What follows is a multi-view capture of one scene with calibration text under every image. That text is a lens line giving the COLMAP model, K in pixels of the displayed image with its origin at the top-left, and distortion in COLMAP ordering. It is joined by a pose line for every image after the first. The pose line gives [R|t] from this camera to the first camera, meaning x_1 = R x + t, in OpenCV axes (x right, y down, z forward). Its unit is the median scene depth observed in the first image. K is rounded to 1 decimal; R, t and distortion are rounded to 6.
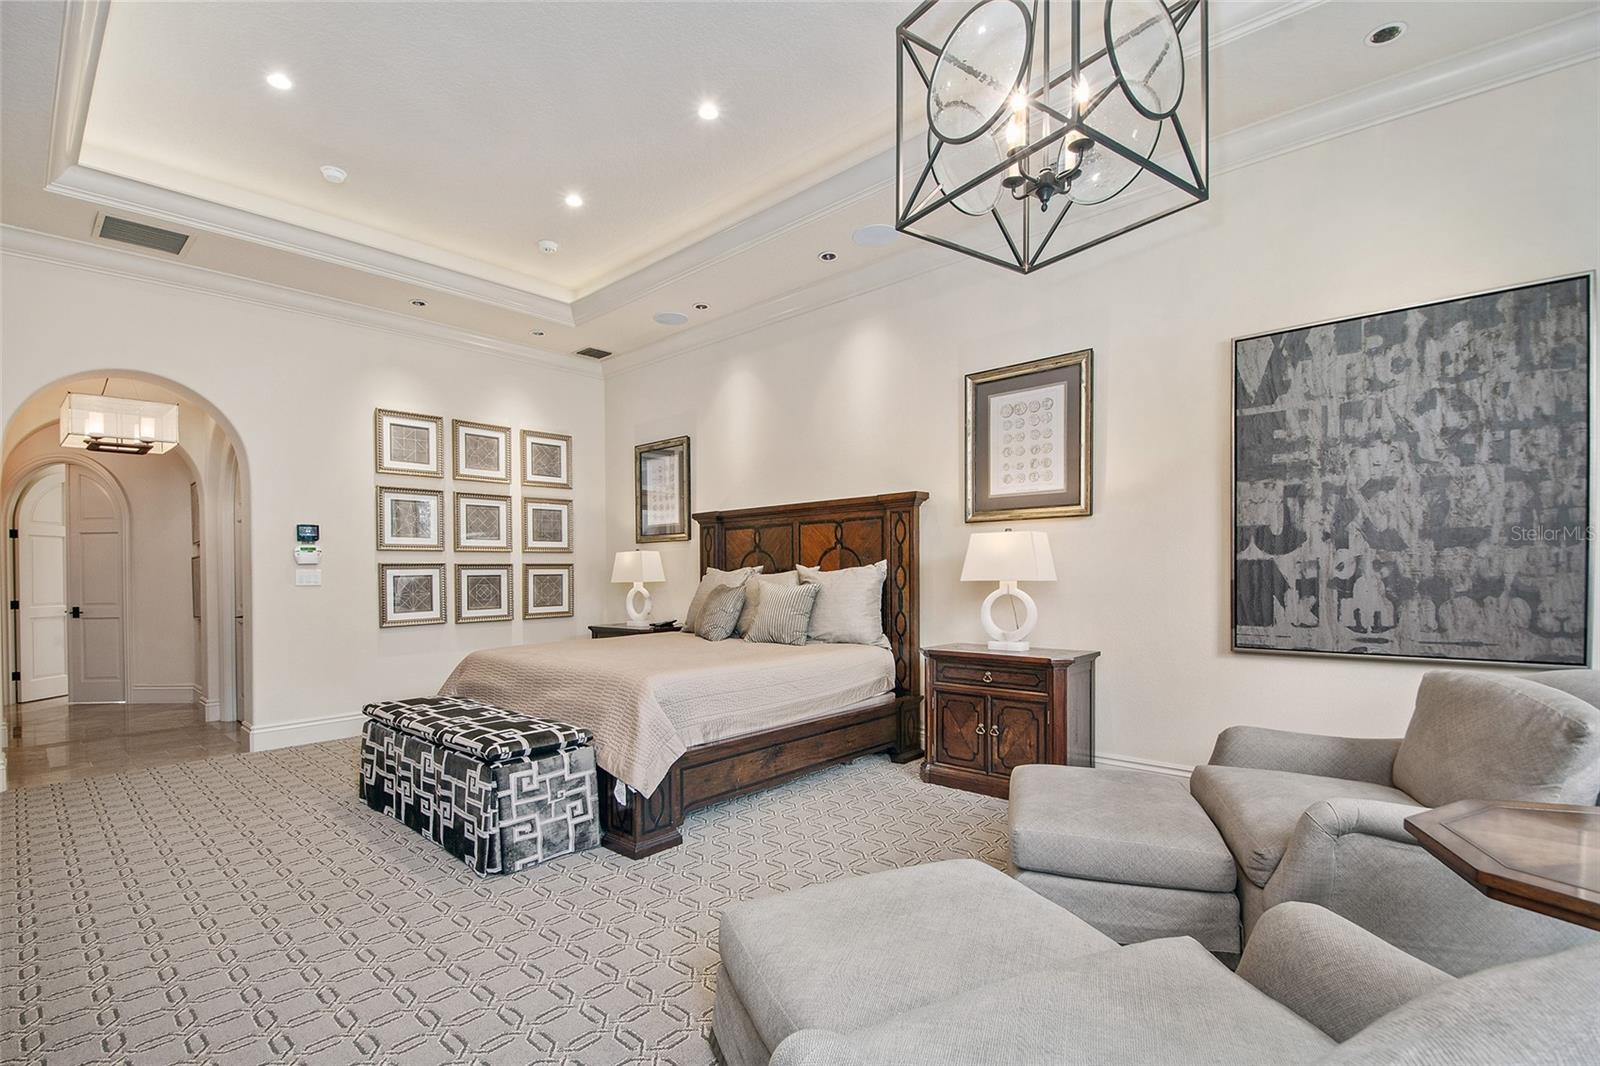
lens RADIAL K [[715.1, 0, 823.5], [0, 715.1, 584.3], [0, 0, 1]] dist [-0.023428, -0.004685]
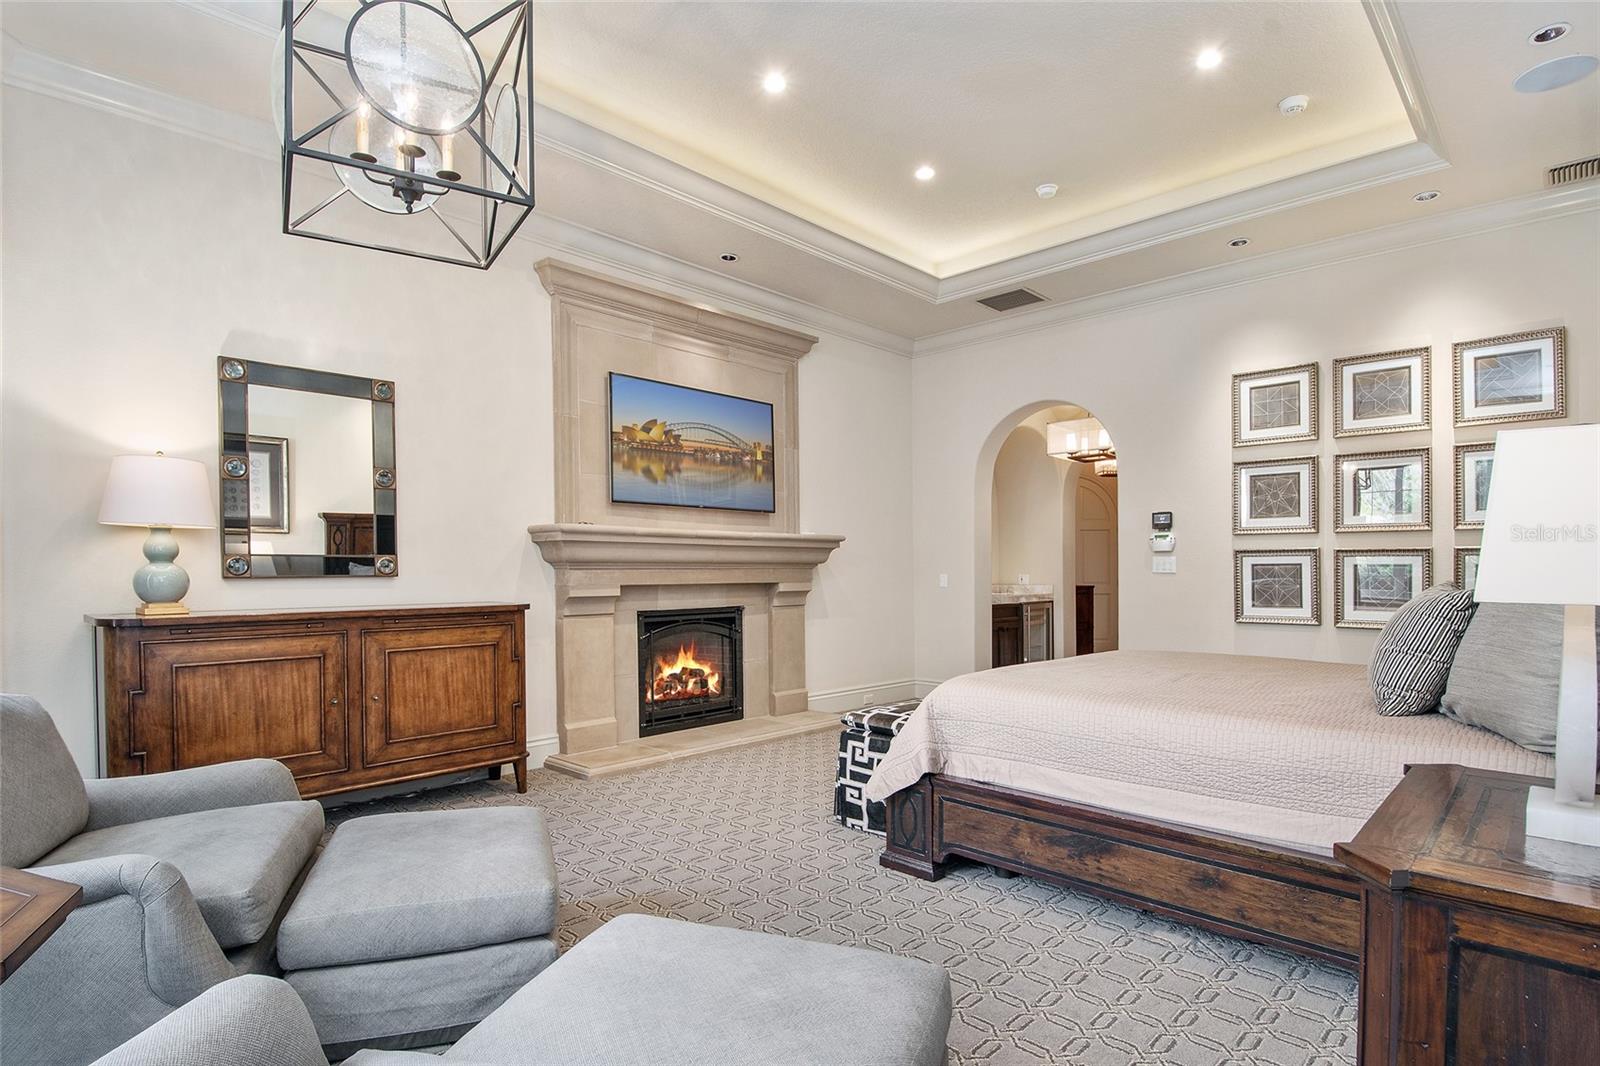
lens RADIAL K [[814.2, 0, 751.8], [0, 814.2, 577.0], [0, 0, 1]] dist [0.000270, -0.000398]
pose [[-0.090046, 0.026677, -0.995580, 0.509412], [-0.015745, 0.999478, 0.028205, -0.016891], [0.995813, 0.018215, -0.089579, 0.563127]]
